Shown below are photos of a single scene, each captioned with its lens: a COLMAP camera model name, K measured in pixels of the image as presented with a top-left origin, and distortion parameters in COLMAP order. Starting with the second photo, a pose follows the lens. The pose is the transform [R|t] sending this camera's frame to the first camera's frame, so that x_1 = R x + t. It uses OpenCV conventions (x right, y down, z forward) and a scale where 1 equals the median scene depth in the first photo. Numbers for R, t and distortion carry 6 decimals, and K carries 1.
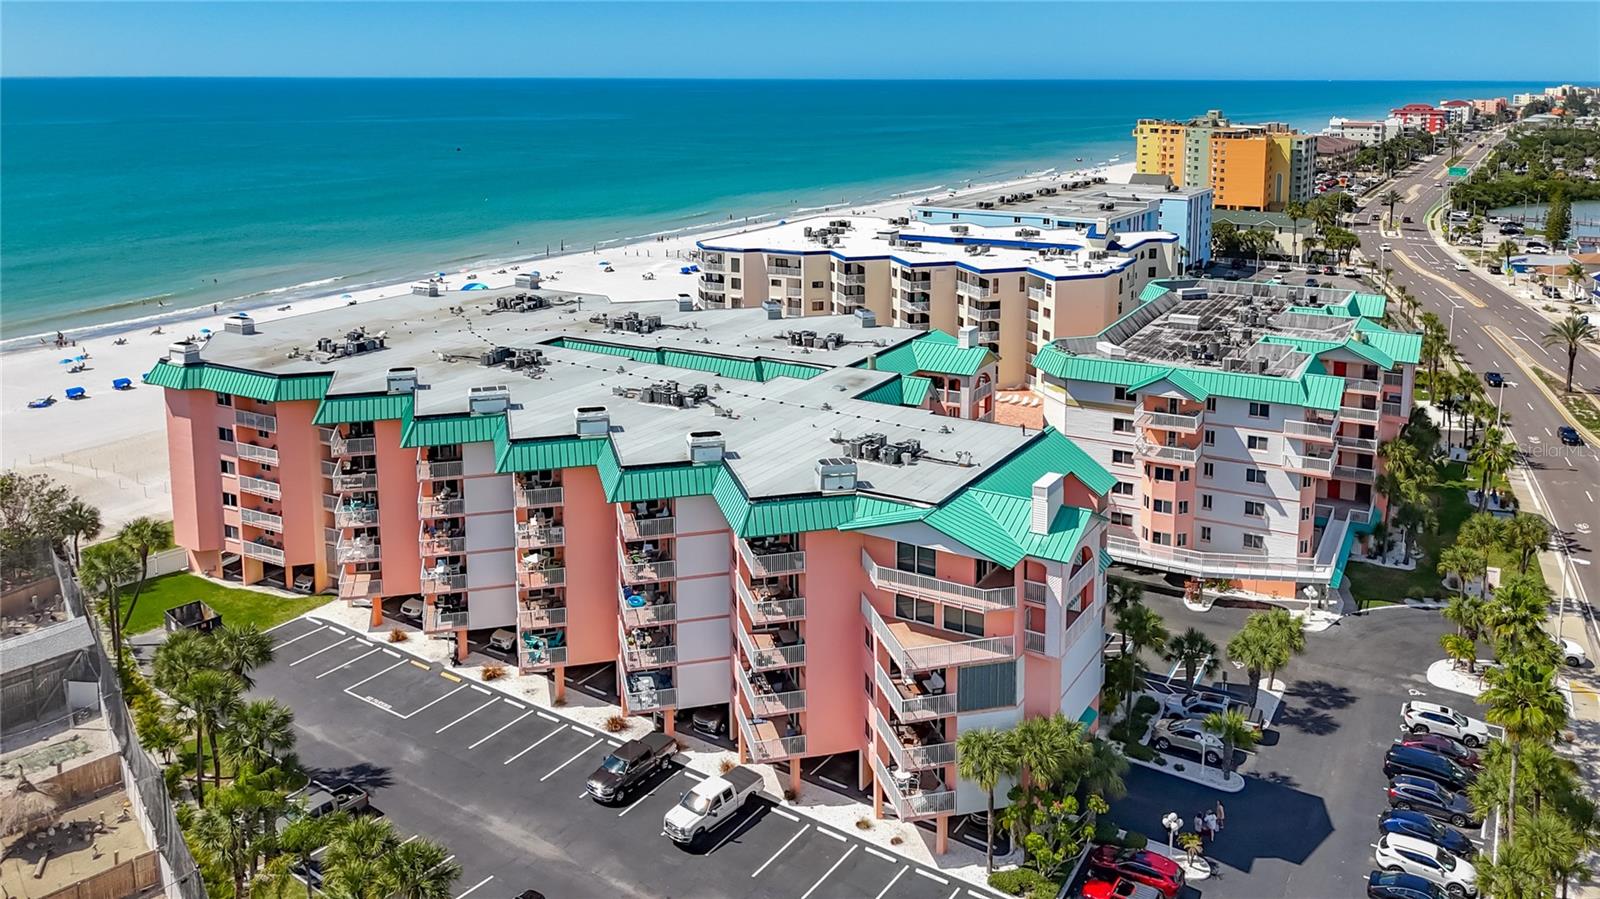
lens RADIAL K [[1194.0, 0, 787.3], [0, 1194.0, 455.6], [0, 0, 1]] dist [0.063317, -0.055153]
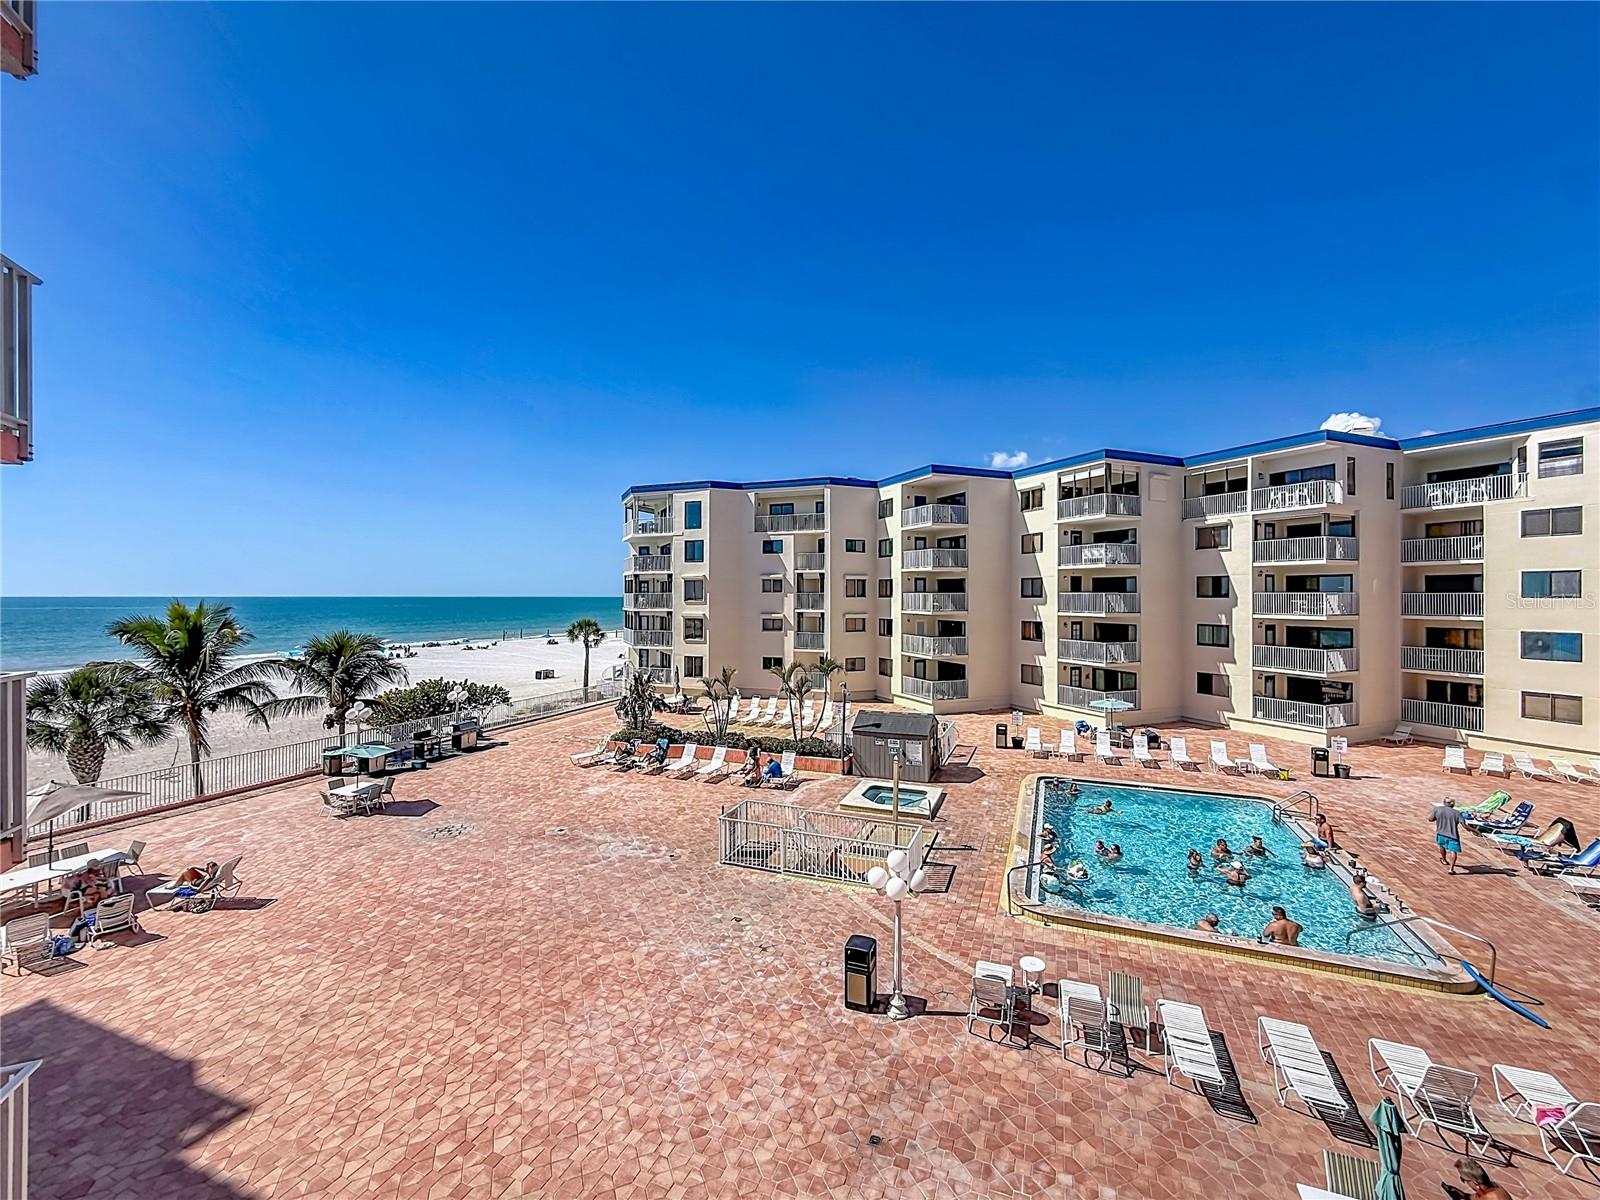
lens RADIAL K [[657.7, 0, 799.8], [0, 657.7, 590.9], [0, 0, 1]] dist [0.005565, -0.001052]
pose [[0.990269, 0.004361, 0.139095, -0.037615], [0.038274, 0.952430, -0.302345, -0.040060], [-0.133797, 0.304727, 0.942995, 0.741415]]
